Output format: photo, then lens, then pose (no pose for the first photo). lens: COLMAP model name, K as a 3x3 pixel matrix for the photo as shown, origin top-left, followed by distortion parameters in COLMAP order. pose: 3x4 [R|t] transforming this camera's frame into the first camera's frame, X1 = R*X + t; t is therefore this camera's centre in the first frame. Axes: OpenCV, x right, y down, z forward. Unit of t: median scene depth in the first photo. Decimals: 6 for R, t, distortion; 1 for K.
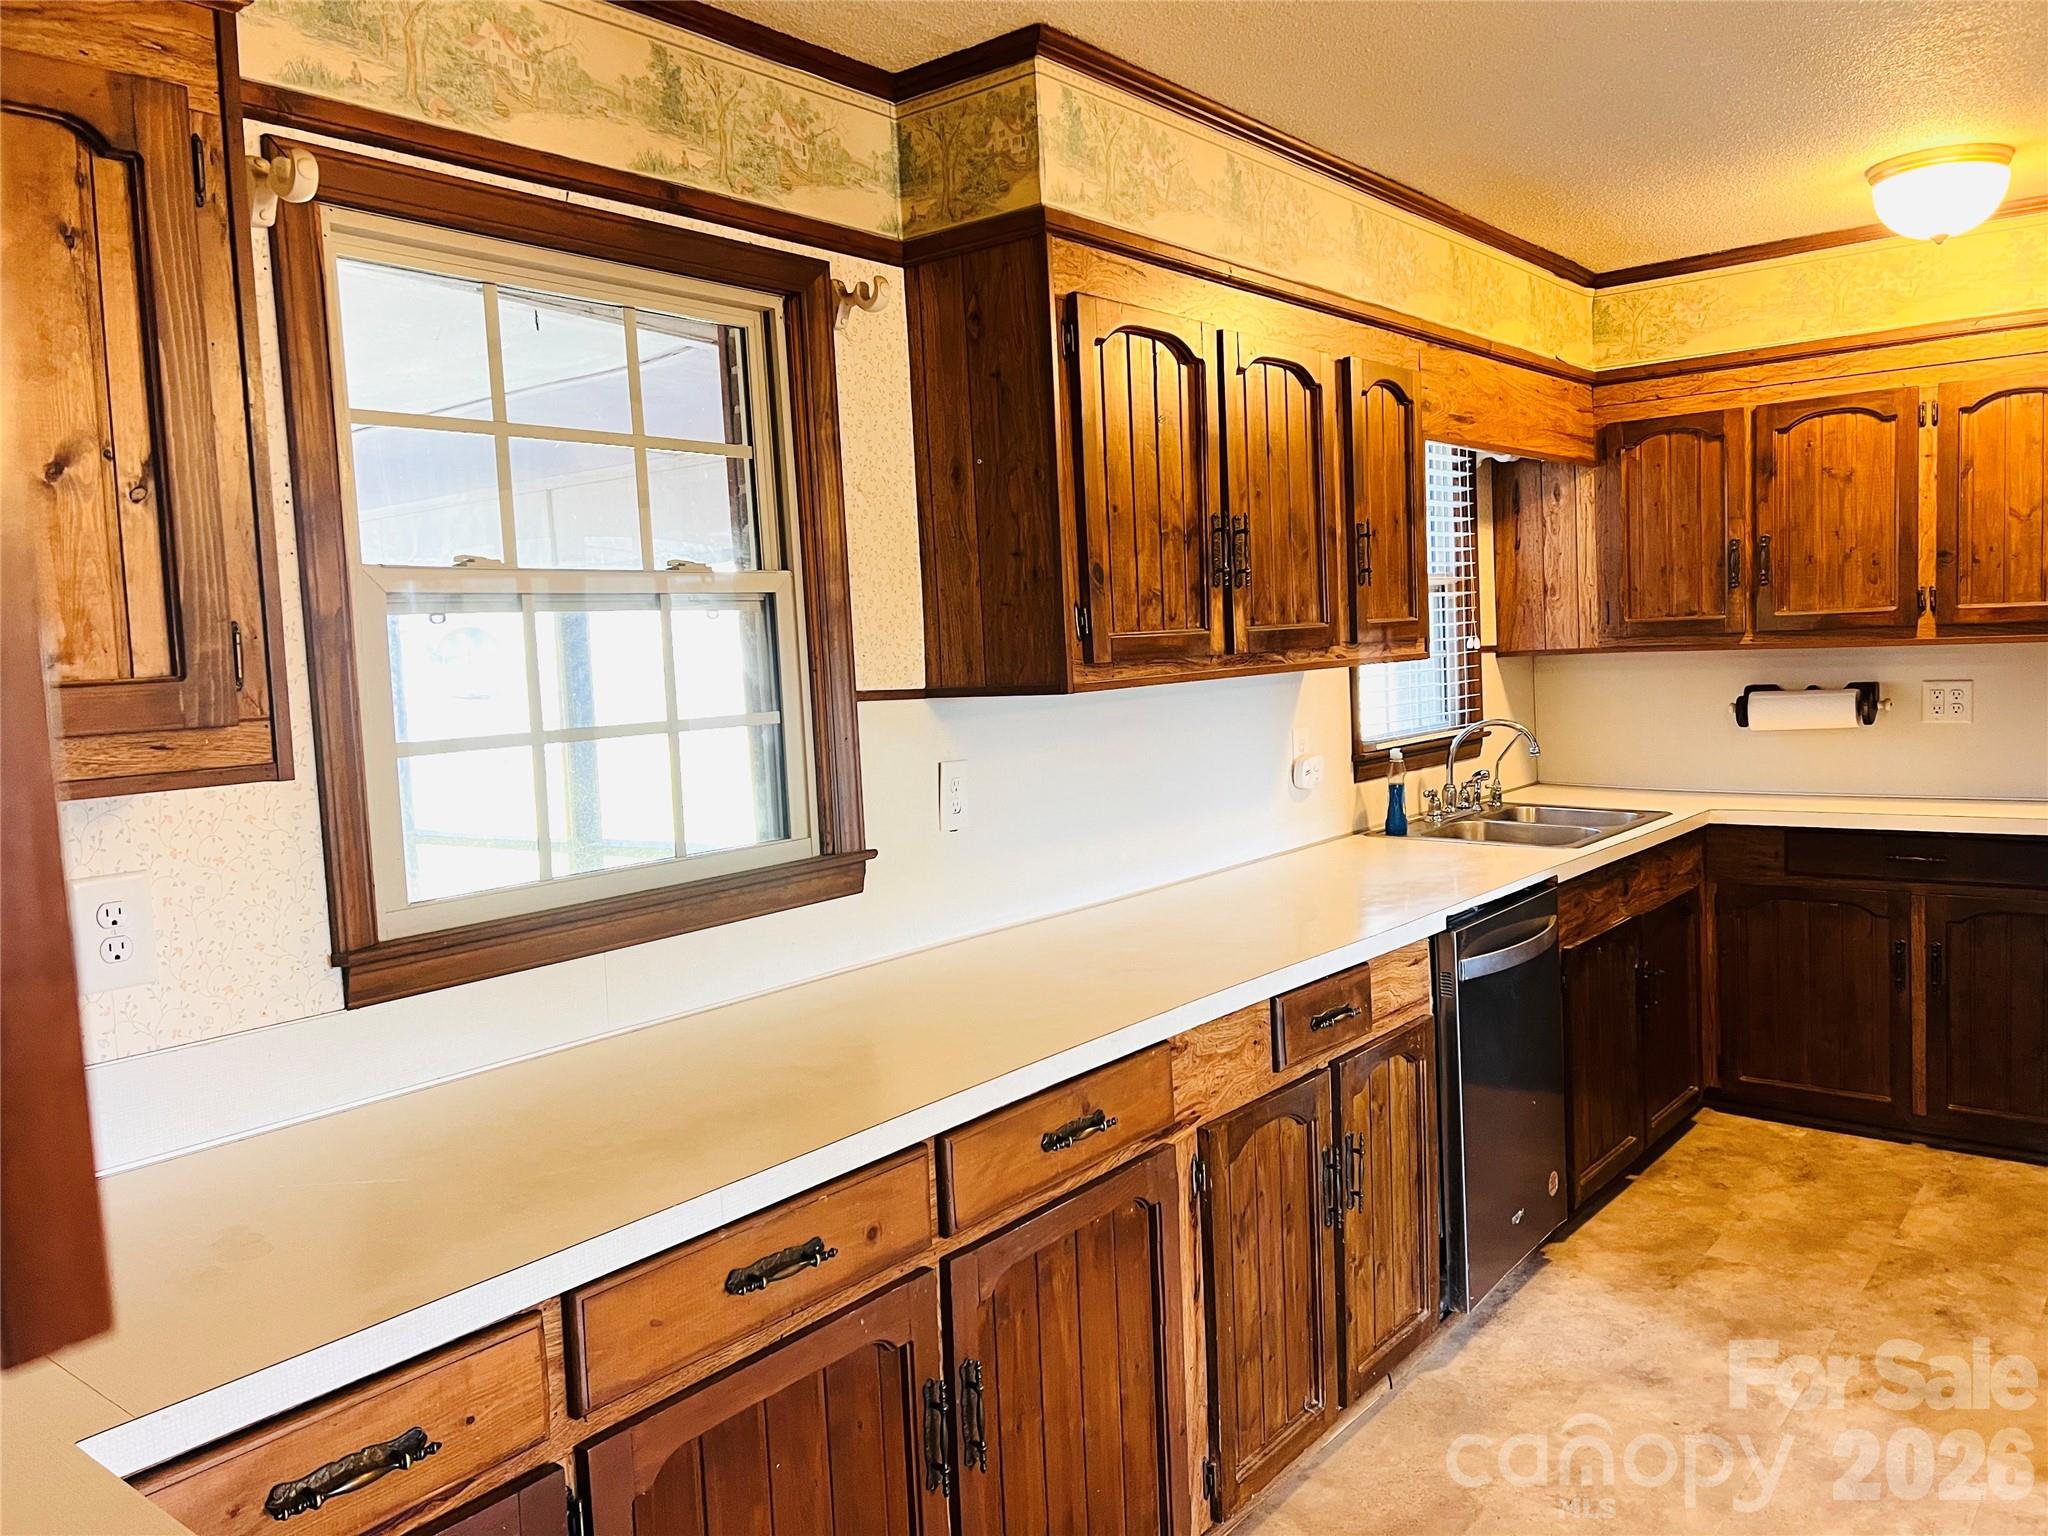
lens RADIAL K [[1537.1, 0, 1029.0], [0, 1537.1, 756.9], [0, 0, 1]] dist [0.070379, -0.082479]
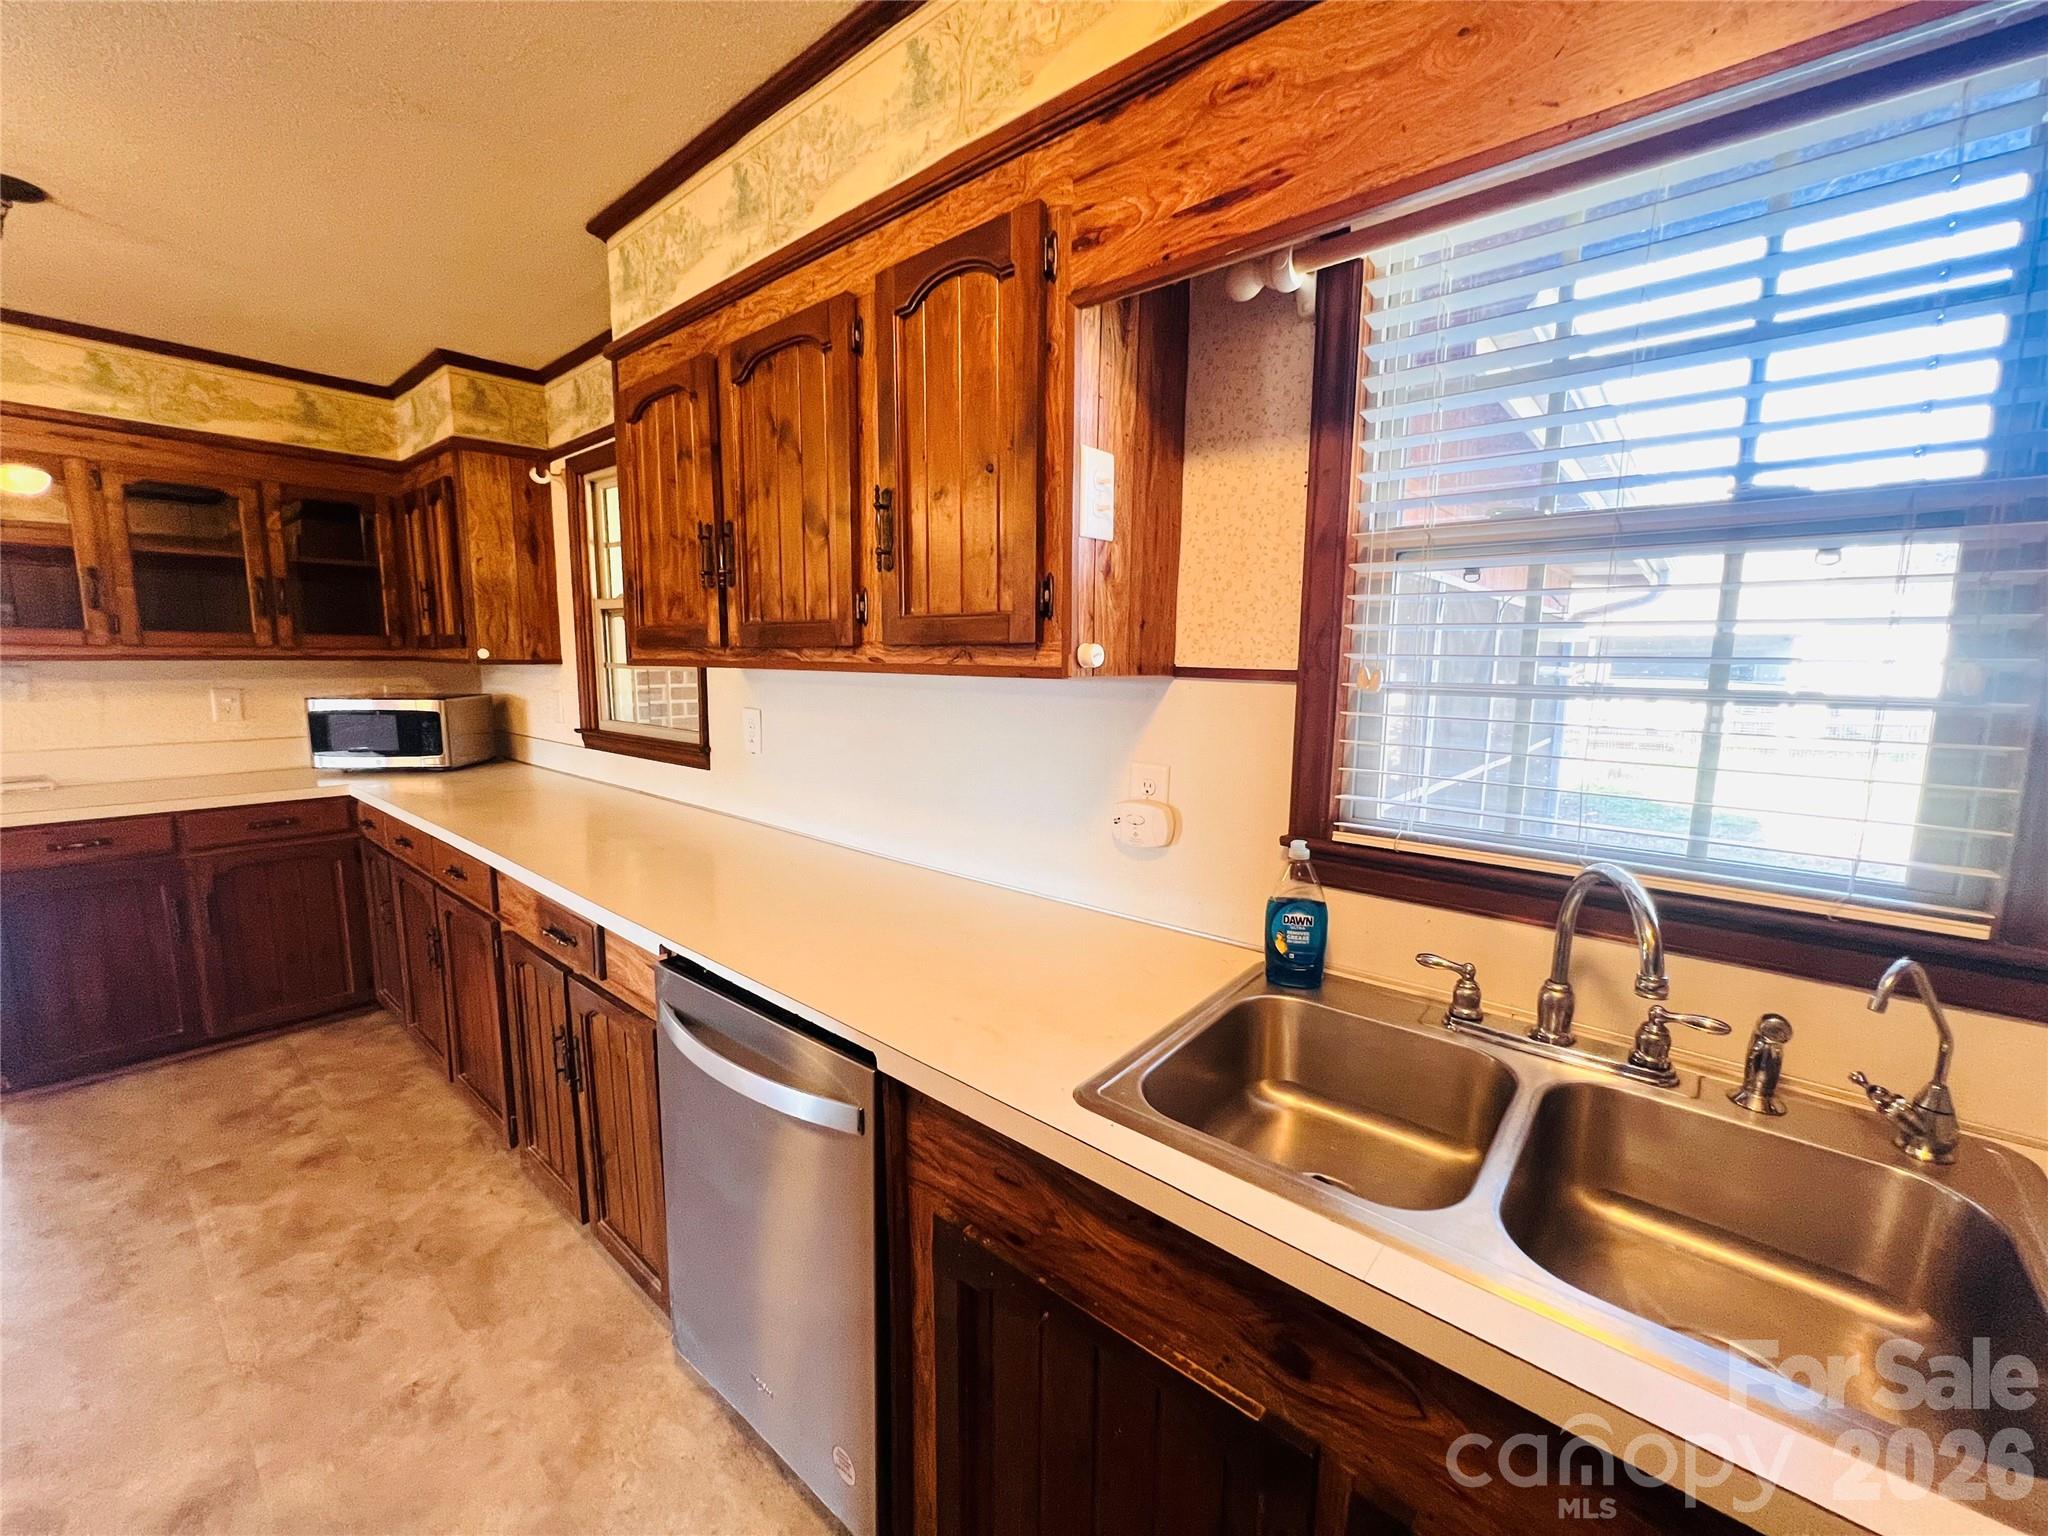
lens RADIAL K [[818.3, 0, 1015.1], [0, 818.3, 764.8], [0, 0, 1]] dist [-0.001746, 0.000196]
pose [[-0.040062, 0.180528, -0.982754, 0.531532], [-0.077603, 0.980010, 0.183188, -0.078957], [0.996179, 0.083604, -0.025252, 0.894570]]
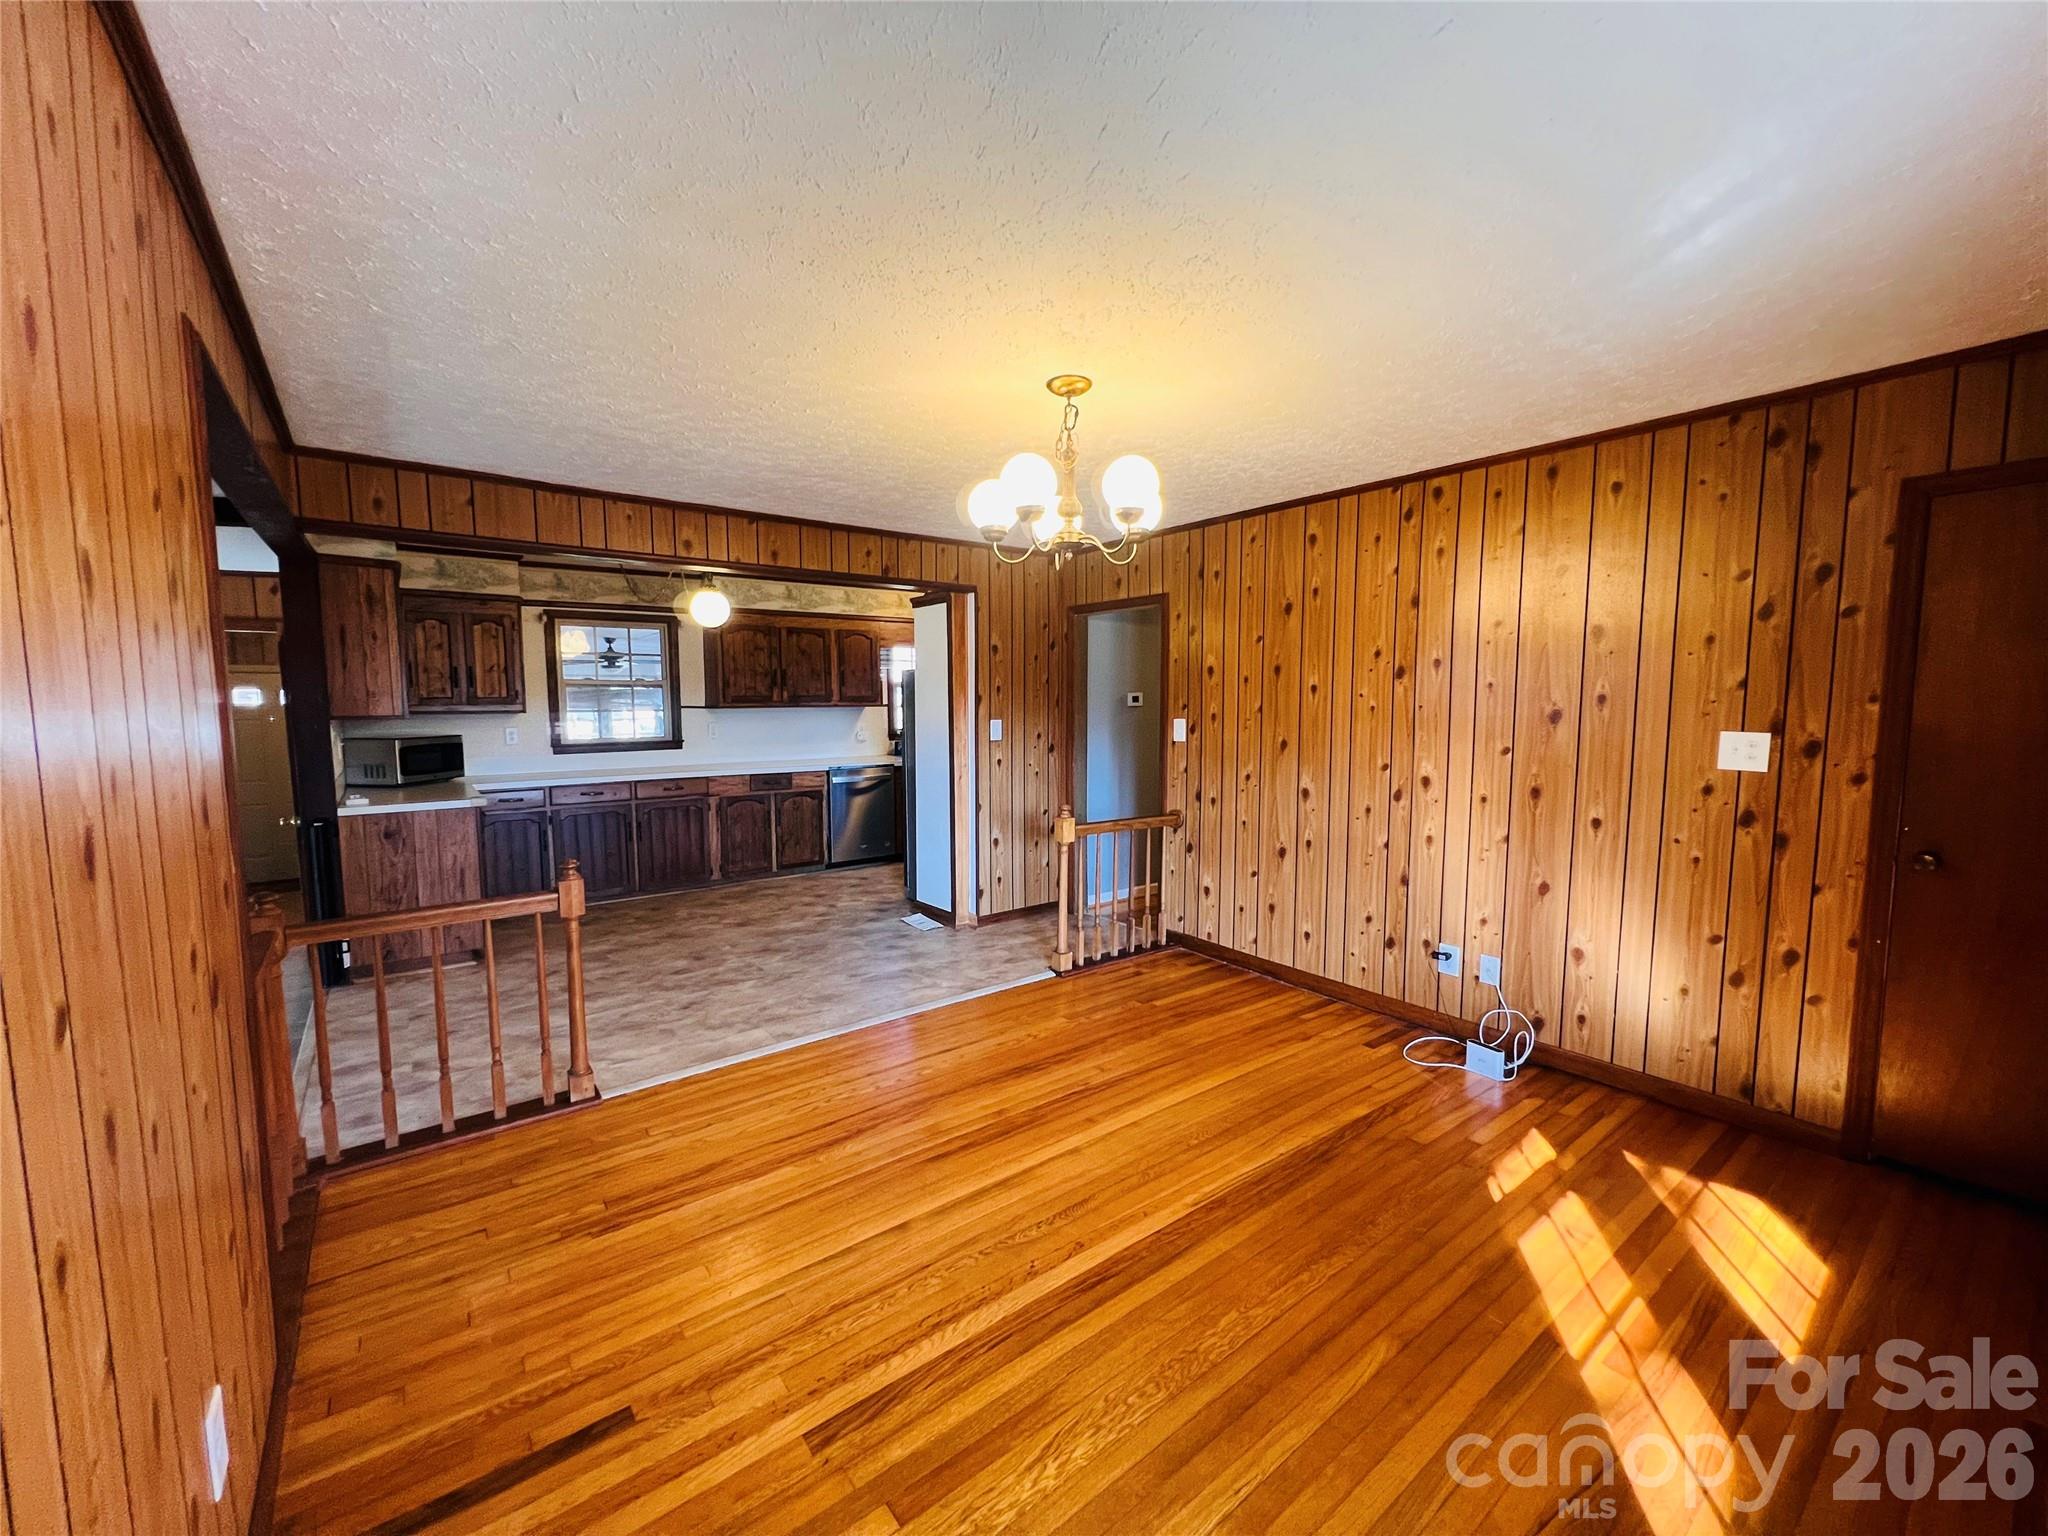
lens RADIAL K [[818.3, 0, 1029.9], [0, 818.3, 772.3], [0, 0, 1]] dist [-0.001746, 0.000196]
pose [[0.970042, 0.066716, -0.233598, 0.973610], [-0.060952, 0.997634, 0.031813, 0.009745], [0.235167, -0.016621, 0.971813, -0.759294]]
